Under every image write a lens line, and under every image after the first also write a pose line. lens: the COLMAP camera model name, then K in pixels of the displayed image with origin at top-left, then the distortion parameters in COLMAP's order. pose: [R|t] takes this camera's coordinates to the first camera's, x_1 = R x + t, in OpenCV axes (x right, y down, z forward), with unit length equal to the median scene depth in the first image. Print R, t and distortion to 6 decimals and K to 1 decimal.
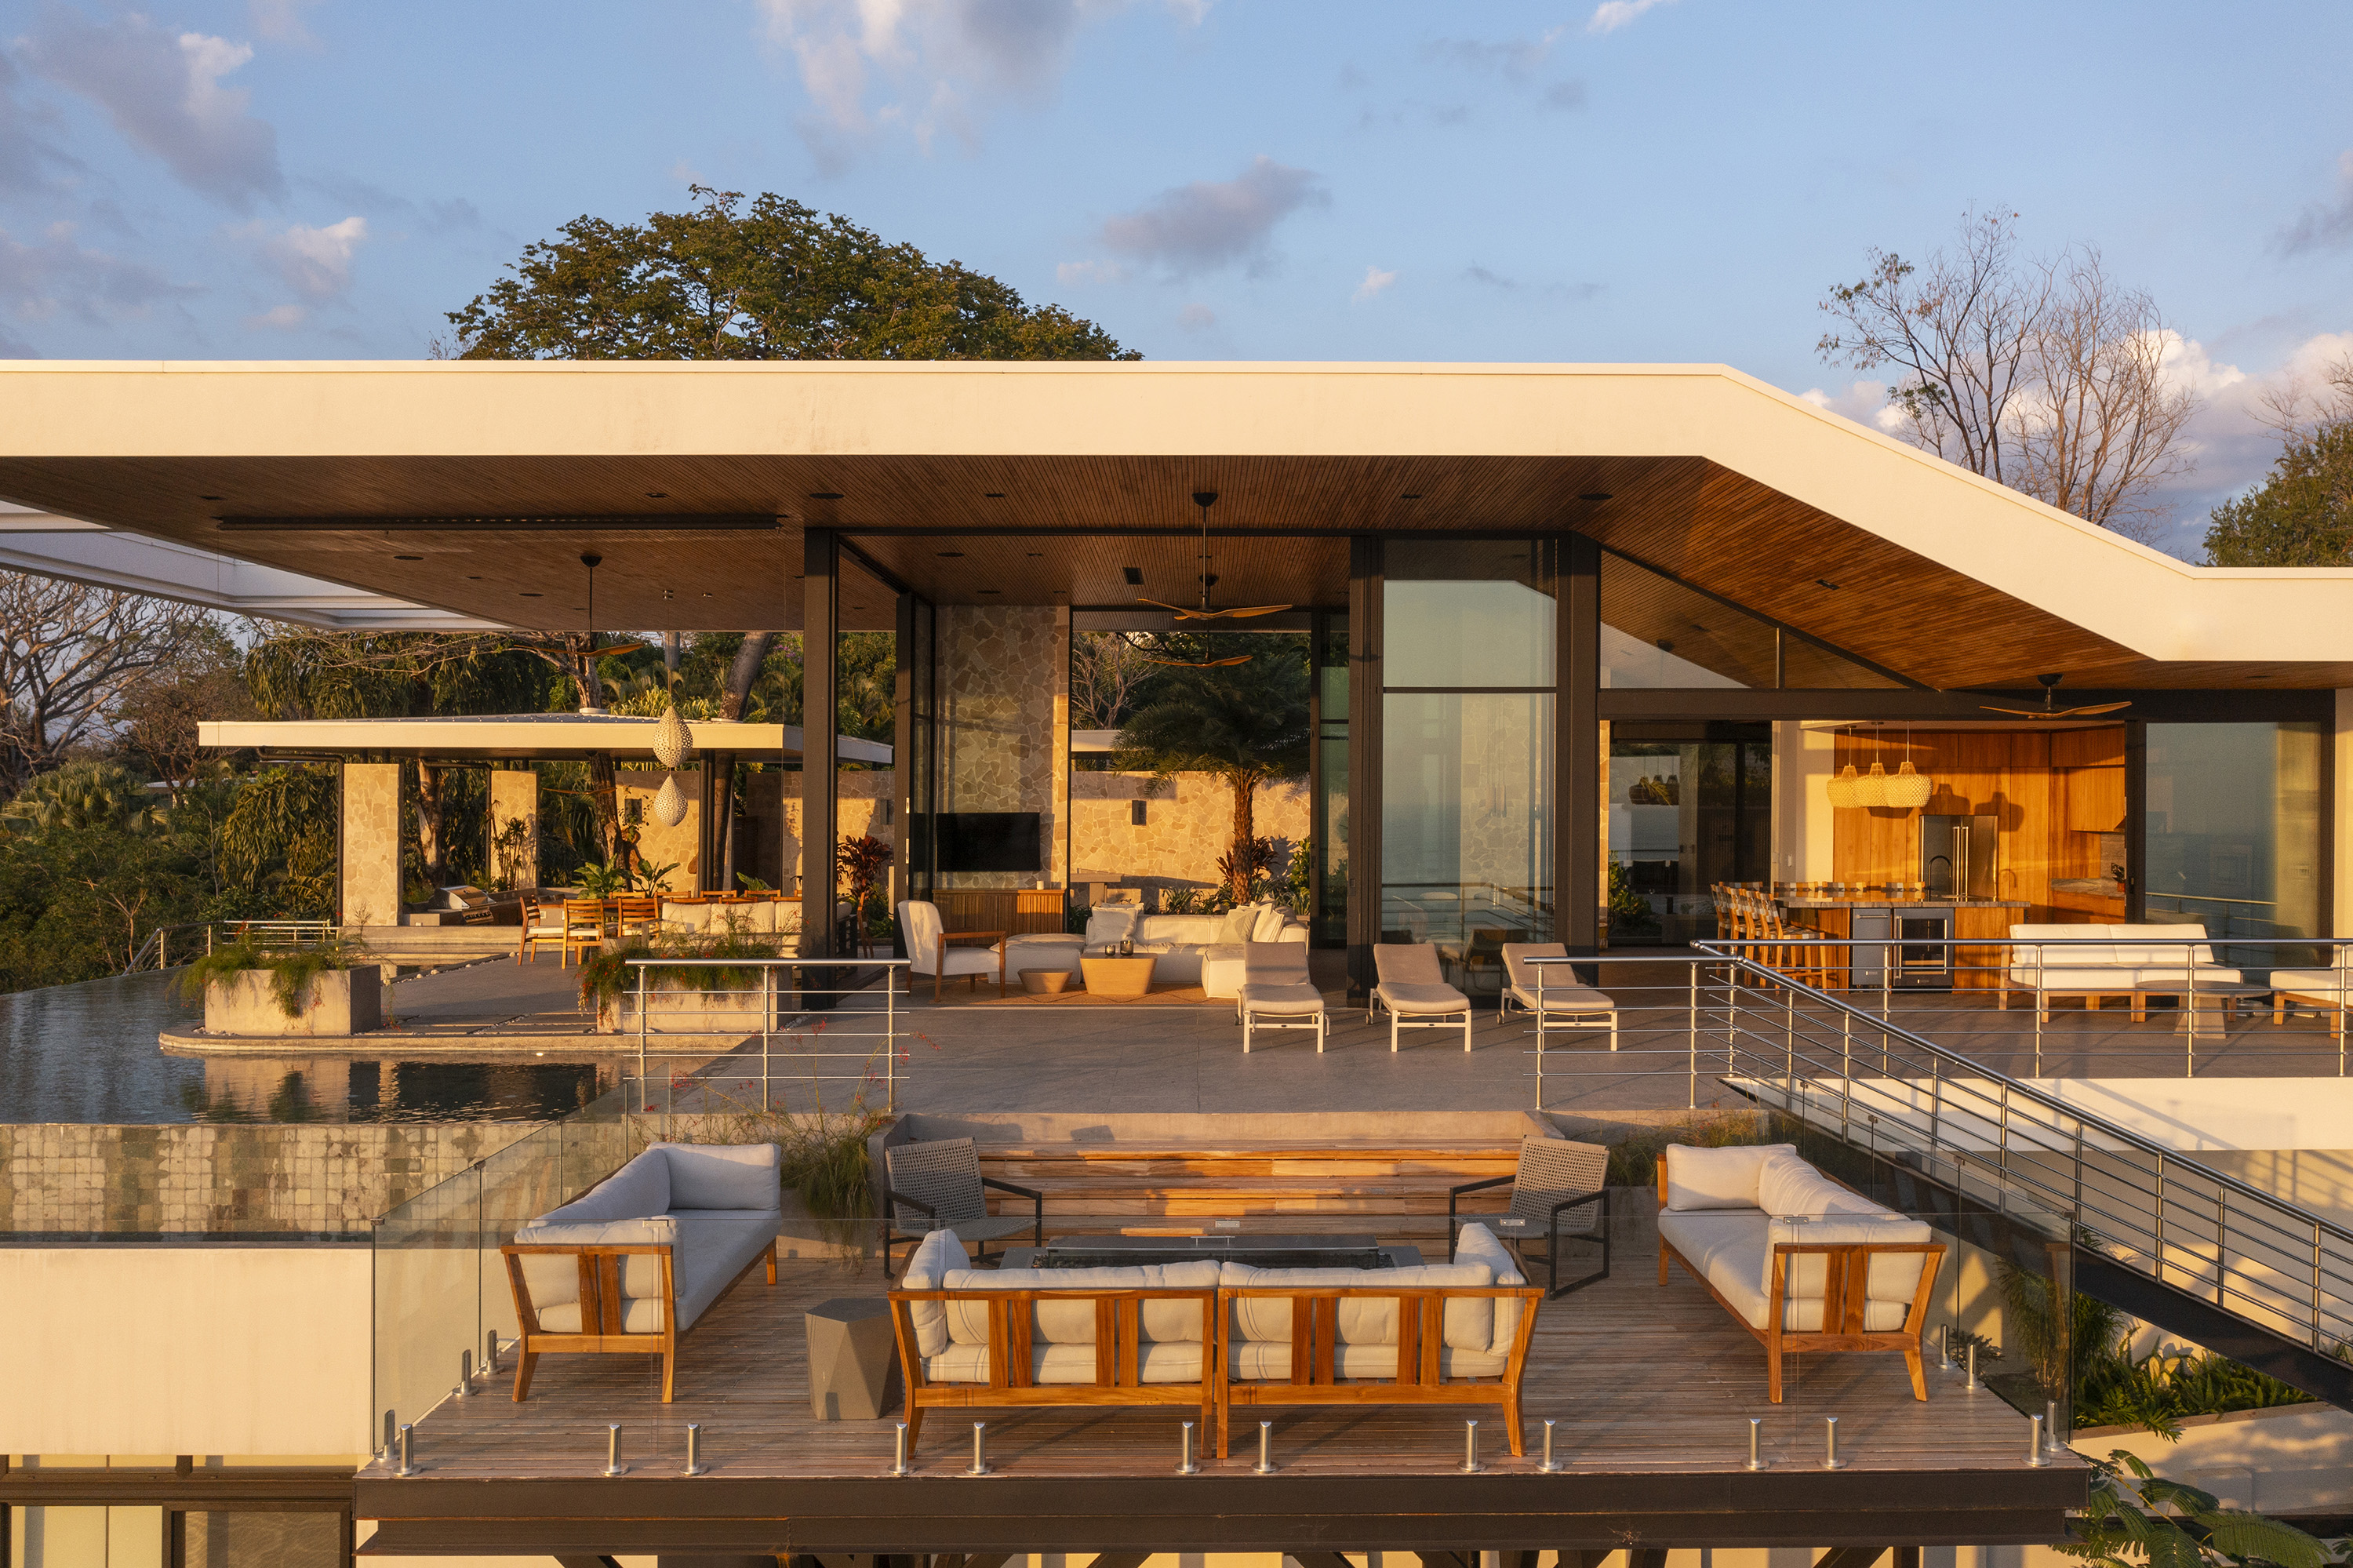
lens RADIAL K [[1956.4, 0, 1176.5], [0, 1956.4, 784.0], [0, 0, 1]] dist [-0.094274, 0.002732]
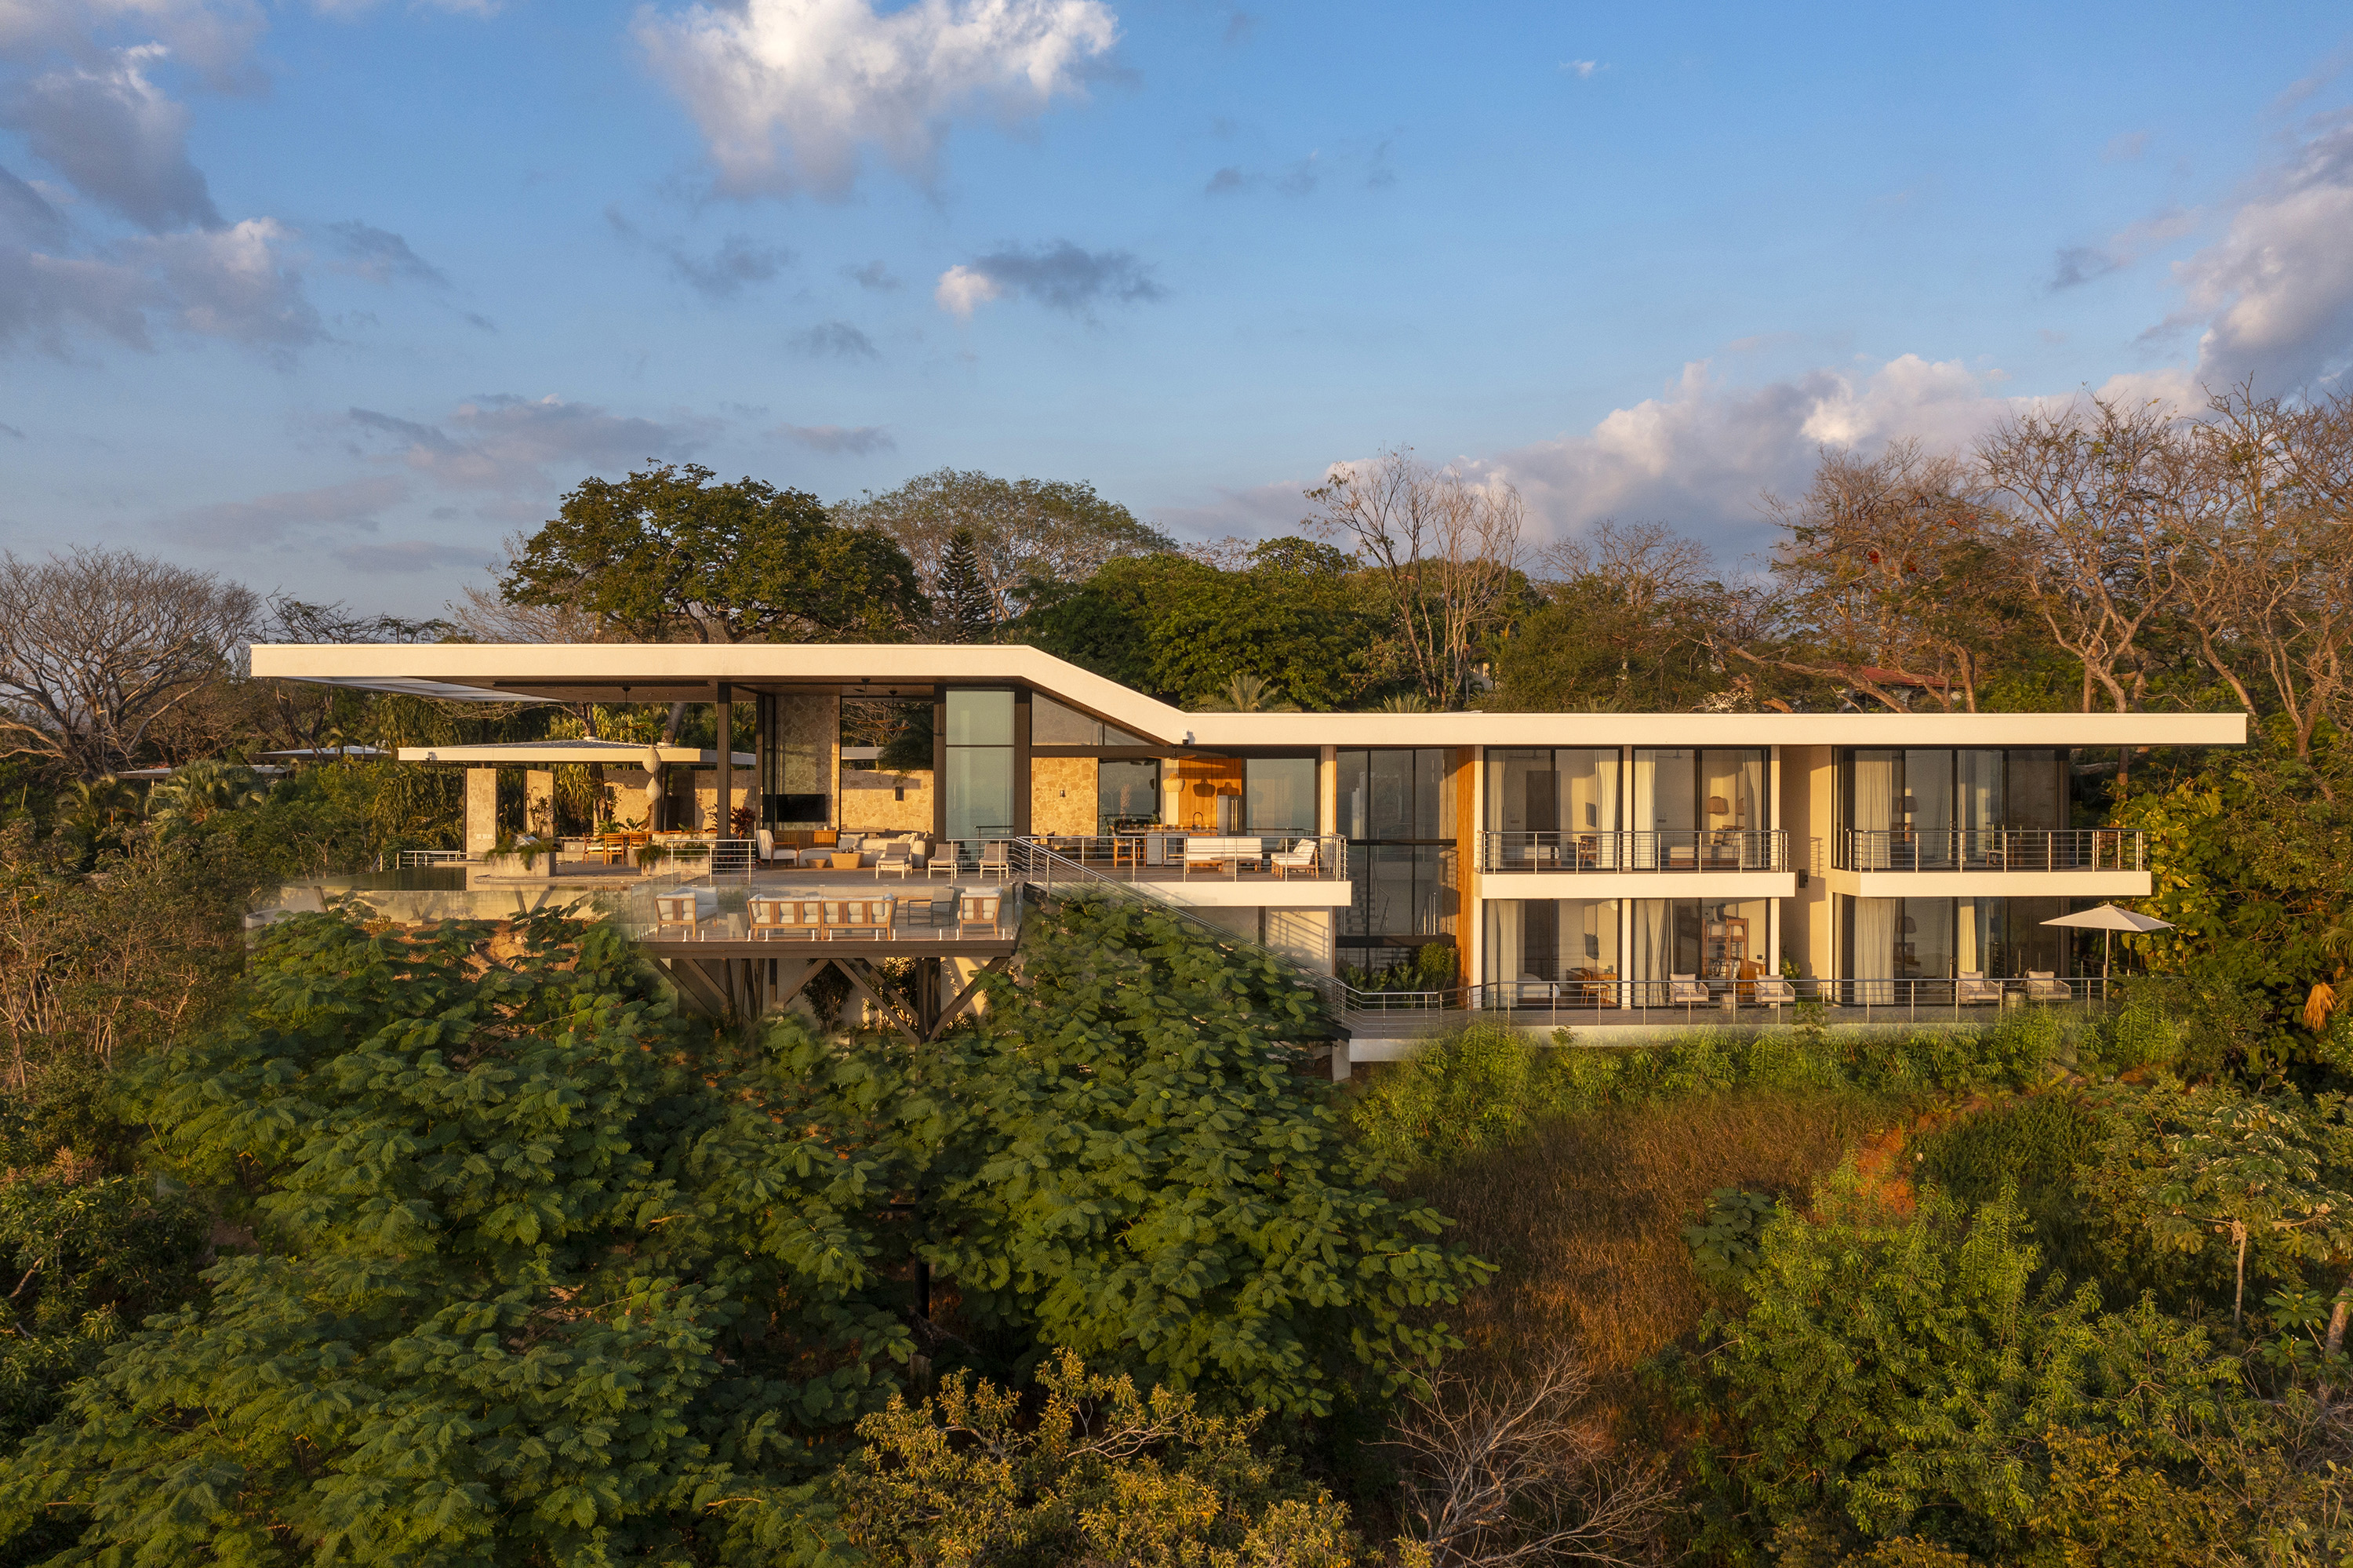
lens RADIAL K [[1956.4, 0, 1176.5], [0, 1956.4, 784.0], [0, 0, 1]] dist [-0.094274, 0.002732]
pose [[0.998103, -0.000680, 0.061568, 0.176593], [0.000030, 0.999944, 0.010554, -0.018134], [-0.061572, -0.010533, 0.998047, -1.109308]]
